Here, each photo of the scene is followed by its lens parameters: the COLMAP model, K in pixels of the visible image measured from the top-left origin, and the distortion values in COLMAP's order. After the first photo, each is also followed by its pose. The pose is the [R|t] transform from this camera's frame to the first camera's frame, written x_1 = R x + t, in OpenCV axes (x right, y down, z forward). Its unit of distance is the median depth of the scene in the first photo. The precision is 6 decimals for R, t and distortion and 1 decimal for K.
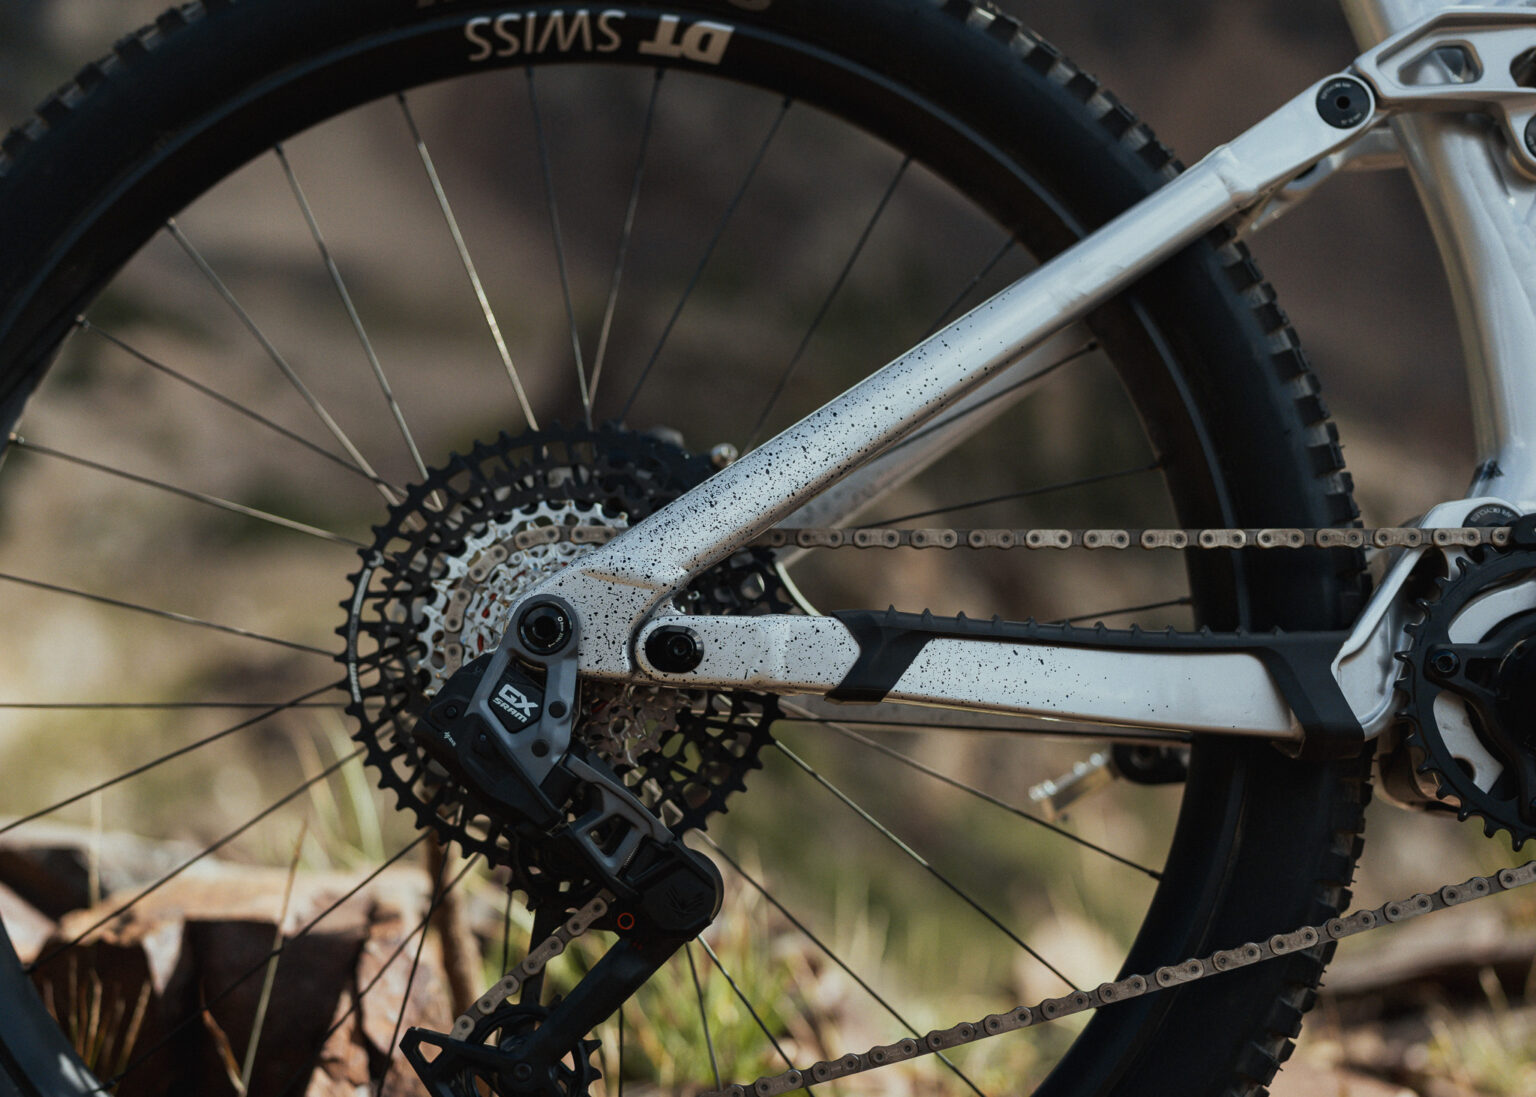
lens RADIAL K [[1870.3, 0, 665.7], [0, 1870.3, 550.9], [0, 0, 1]] dist [-0.025056, -0.003593]
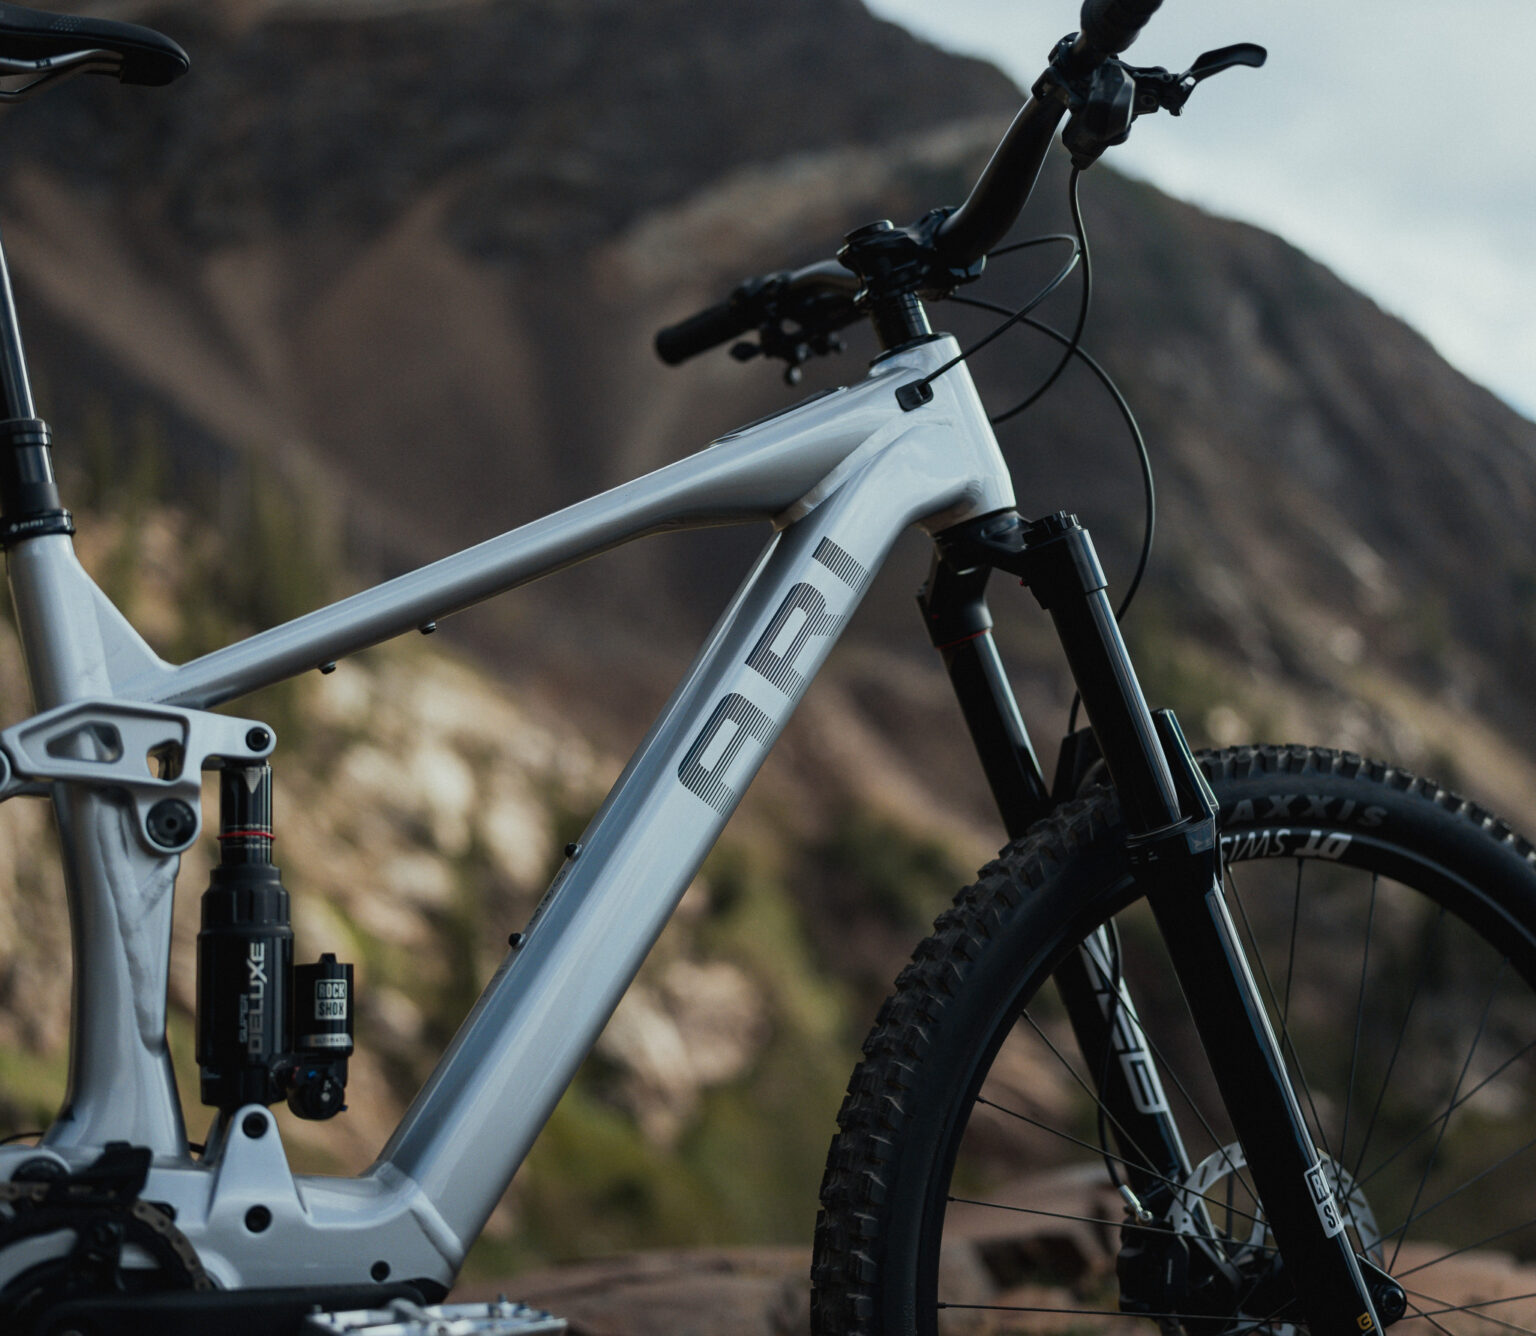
lens RADIAL K [[2068.4, 0, 768.0], [0, 2068.4, 668.0], [0, 0, 1]] dist [-0.006022, 0.040495]
pose [[0.867767, 0.163663, 0.469250, 0.192453], [-0.139331, 0.986470, -0.086398, -0.270402], [-0.477041, 0.009592, 0.878829, -0.303025]]
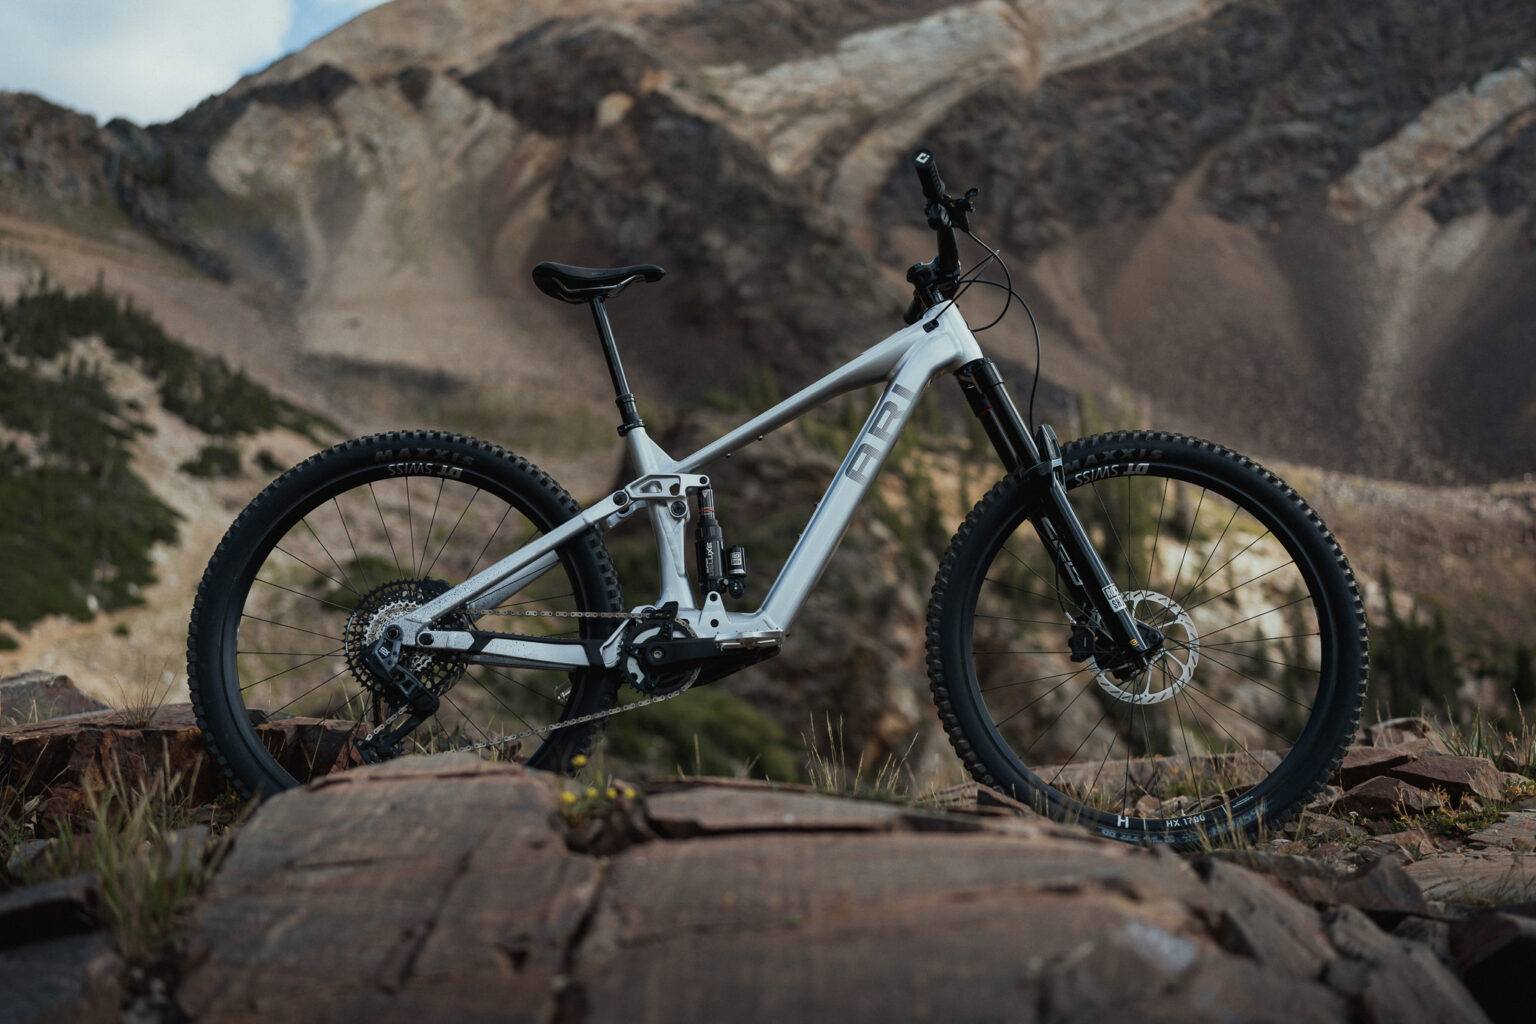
lens RADIAL K [[1610.7, 0, 768.0], [0, 1610.7, 512.0], [0, 0, 1]] dist [0.006813, 0.017998]
pose [[0.999373, 0.027360, 0.022491, 0.610435], [-0.025575, 0.996768, -0.076159, 0.025074], [-0.024502, 0.075536, 0.996842, -2.306078]]
